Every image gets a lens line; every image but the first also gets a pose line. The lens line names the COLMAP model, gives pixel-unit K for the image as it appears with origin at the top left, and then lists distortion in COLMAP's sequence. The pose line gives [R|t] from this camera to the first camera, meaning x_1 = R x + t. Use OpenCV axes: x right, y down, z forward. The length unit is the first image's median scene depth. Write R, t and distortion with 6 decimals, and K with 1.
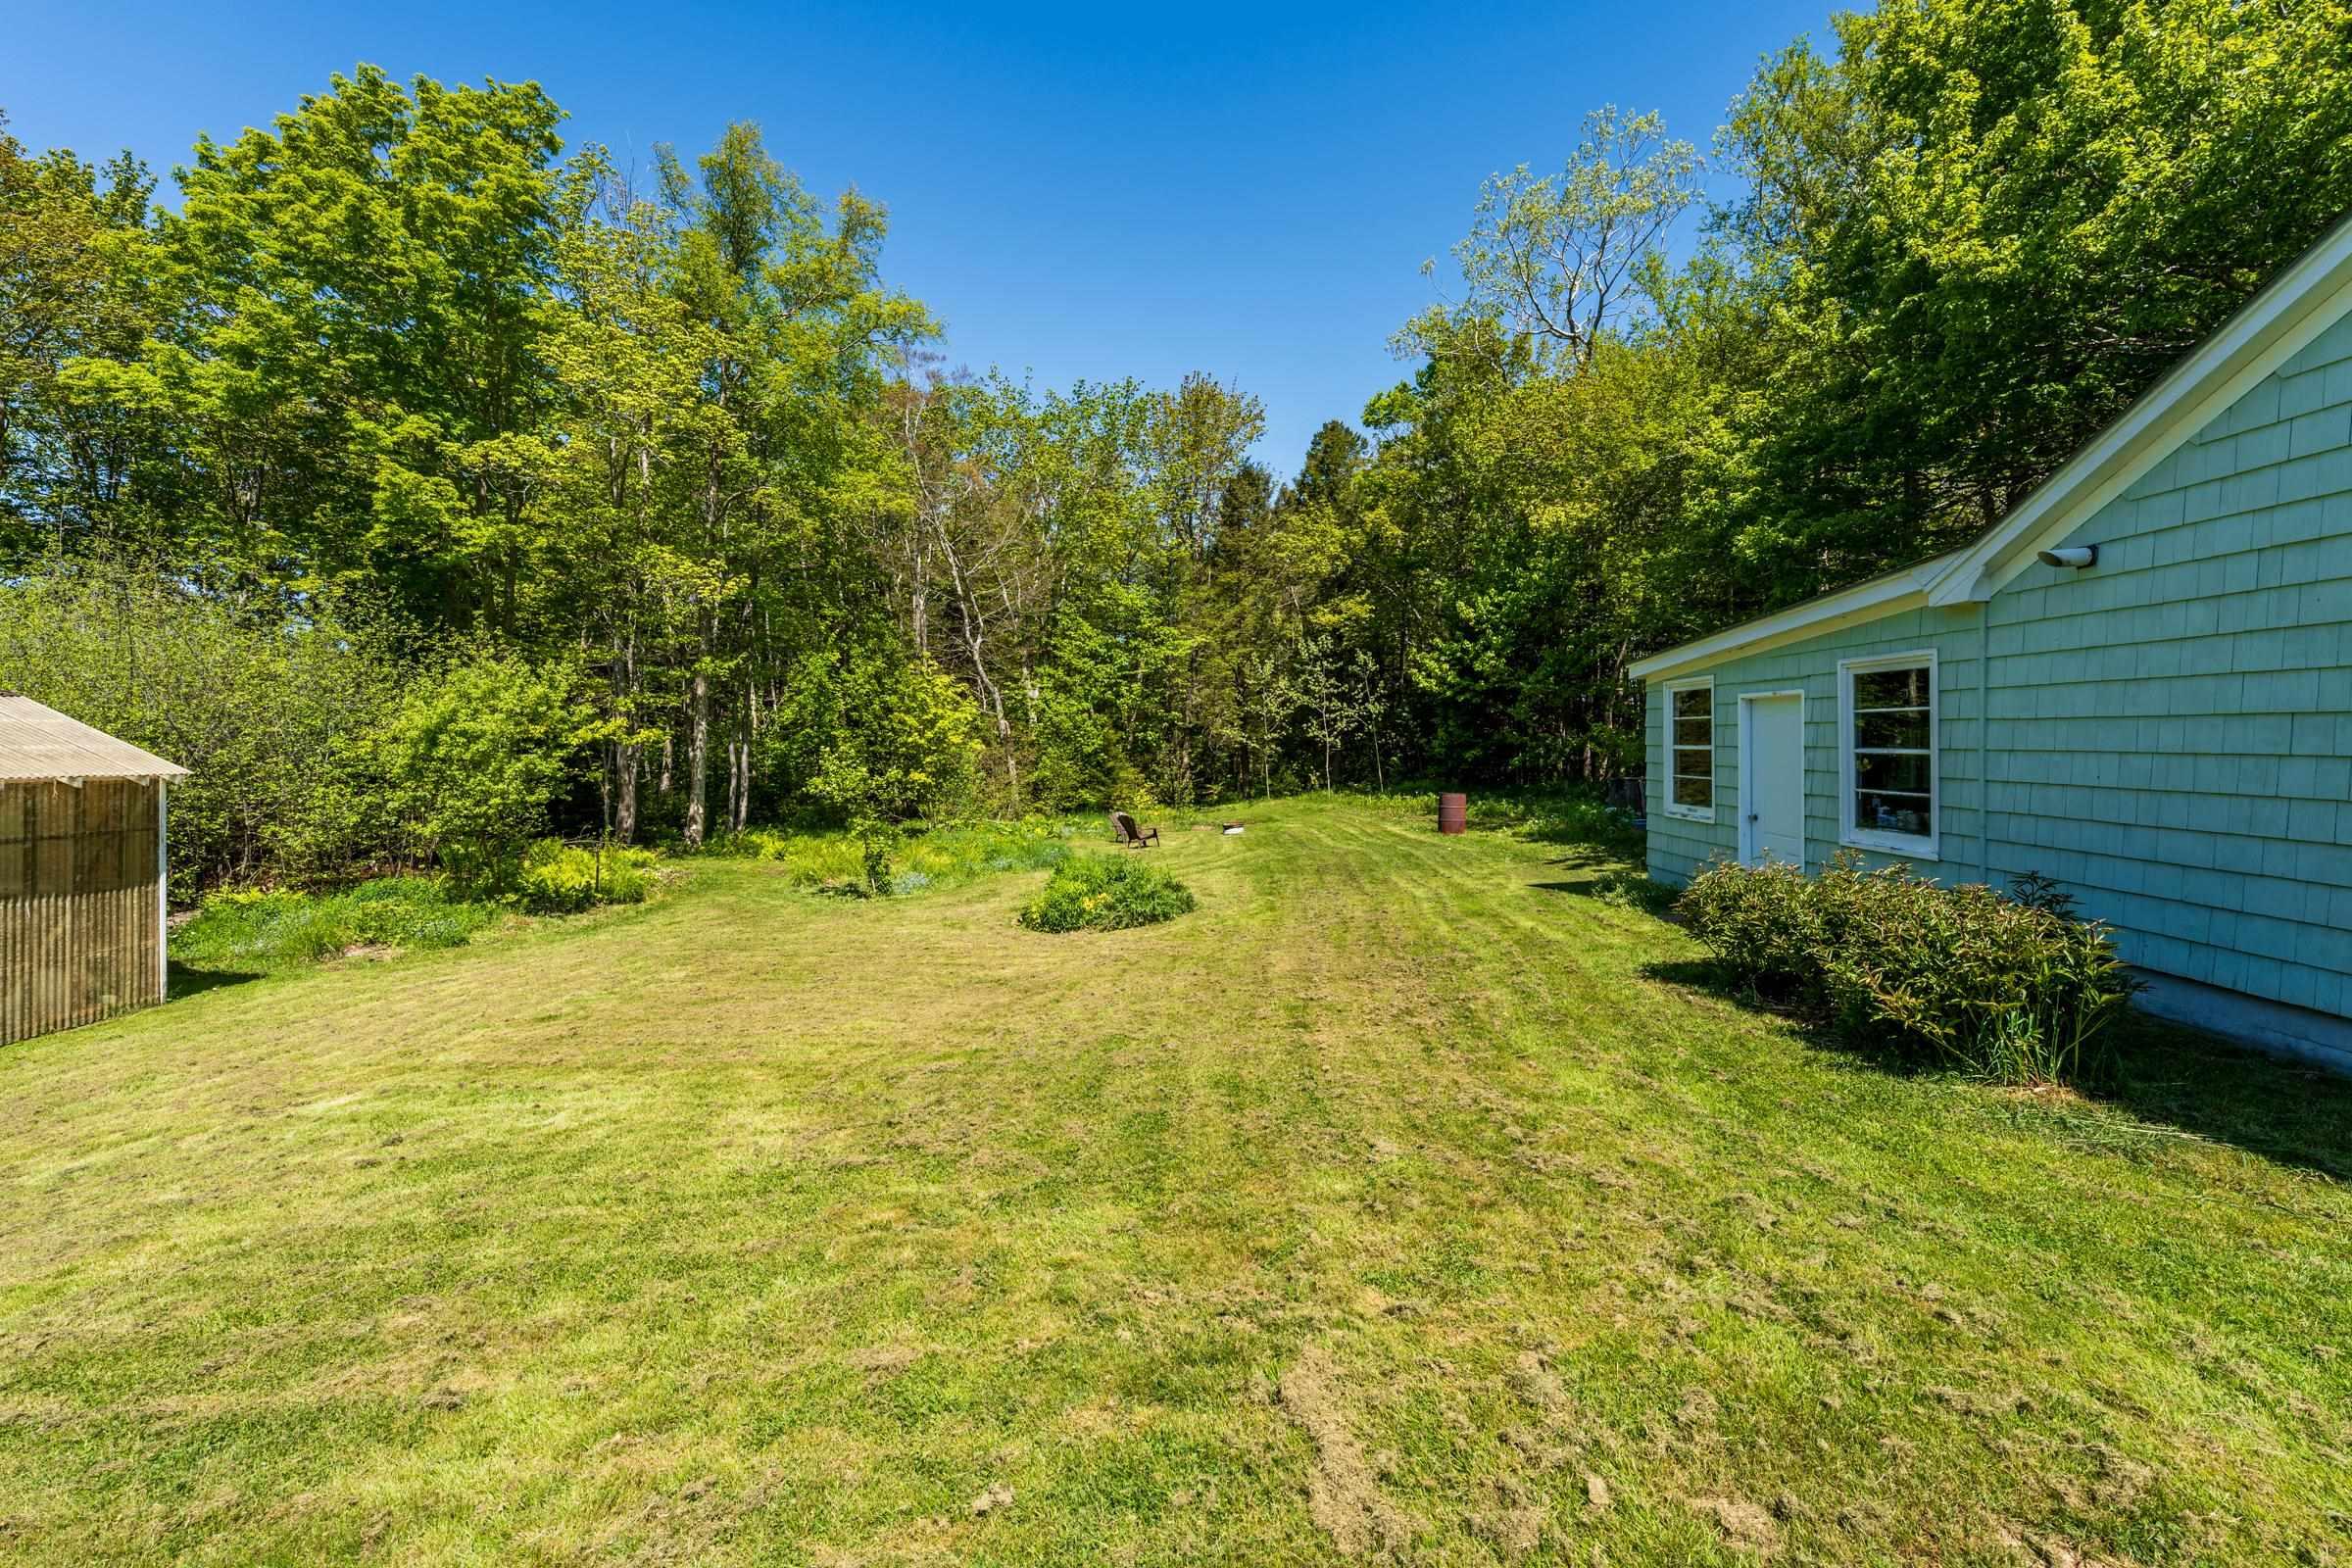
lens RADIAL K [[948.2, 0, 1181.9], [0, 948.2, 729.2], [0, 0, 1]] dist [-0.000732, -0.000052]
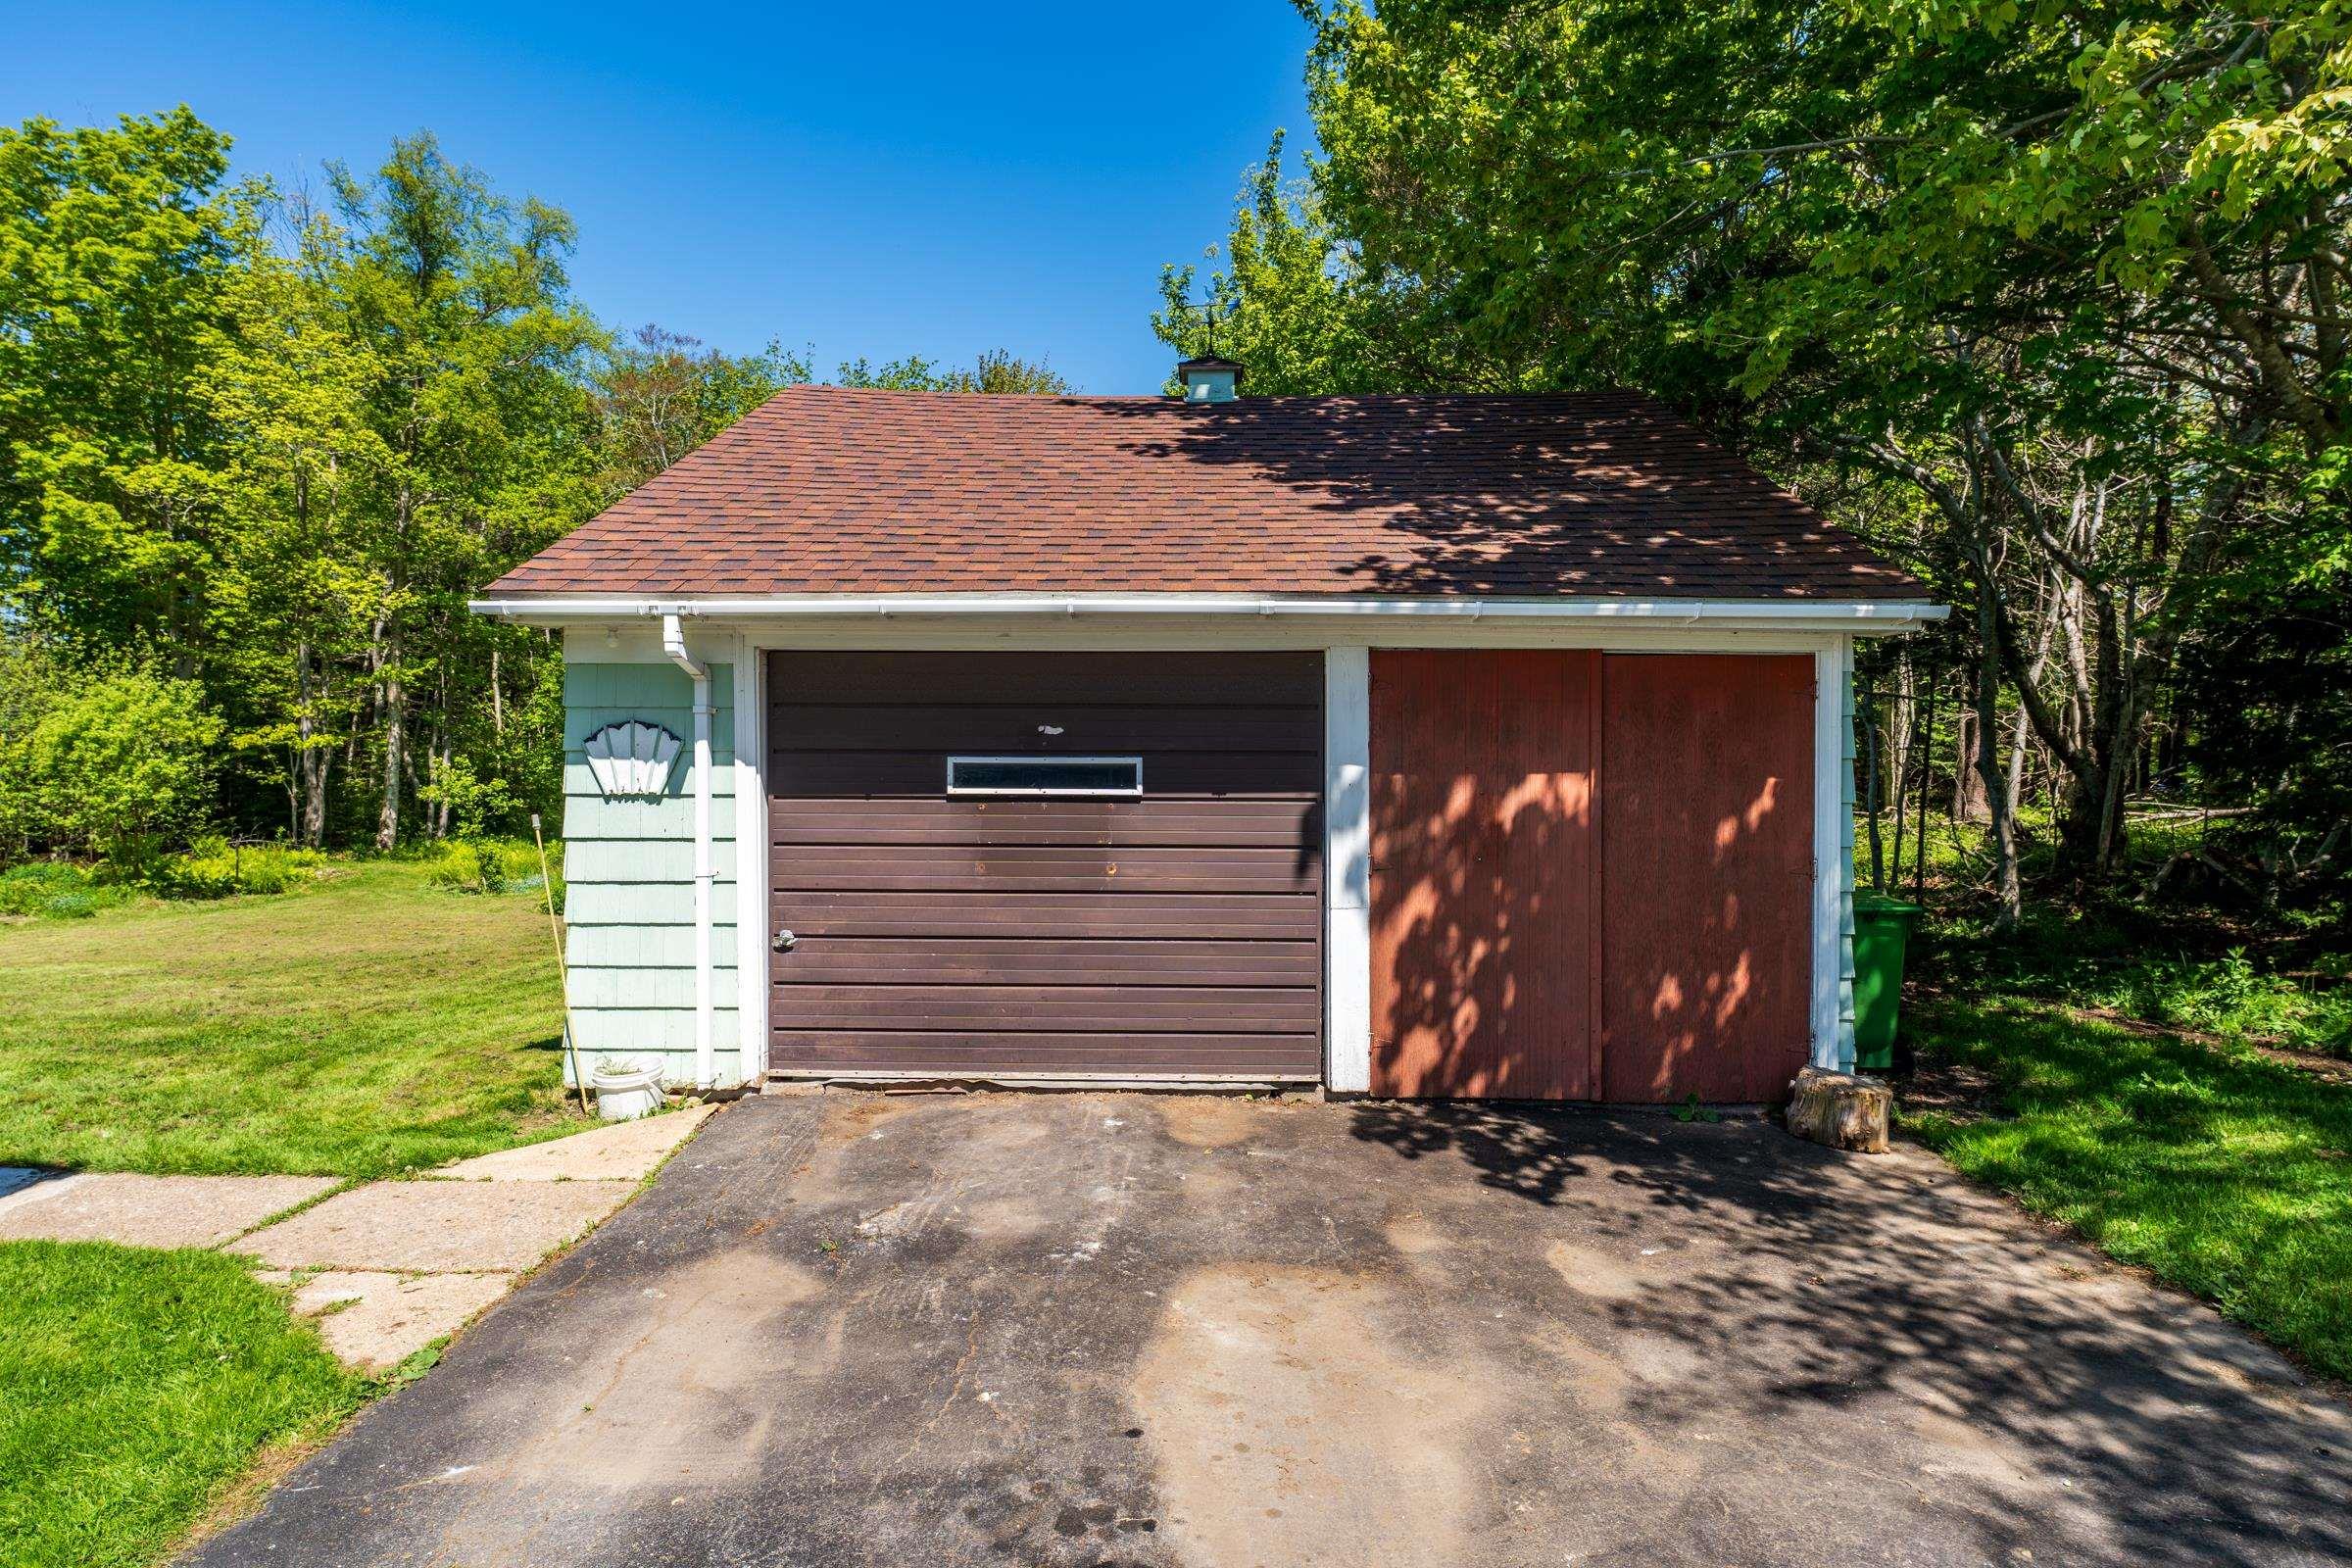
lens RADIAL K [[1220.1, 0, 1178.2], [0, 1220.1, 774.6], [0, 0, 1]] dist [-0.001951, 0.000079]
pose [[0.999505, 0.020933, -0.023497, 0.495416], [-0.020165, 0.999270, 0.032448, -0.023160], [0.024159, -0.031958, 0.999197, -0.381085]]
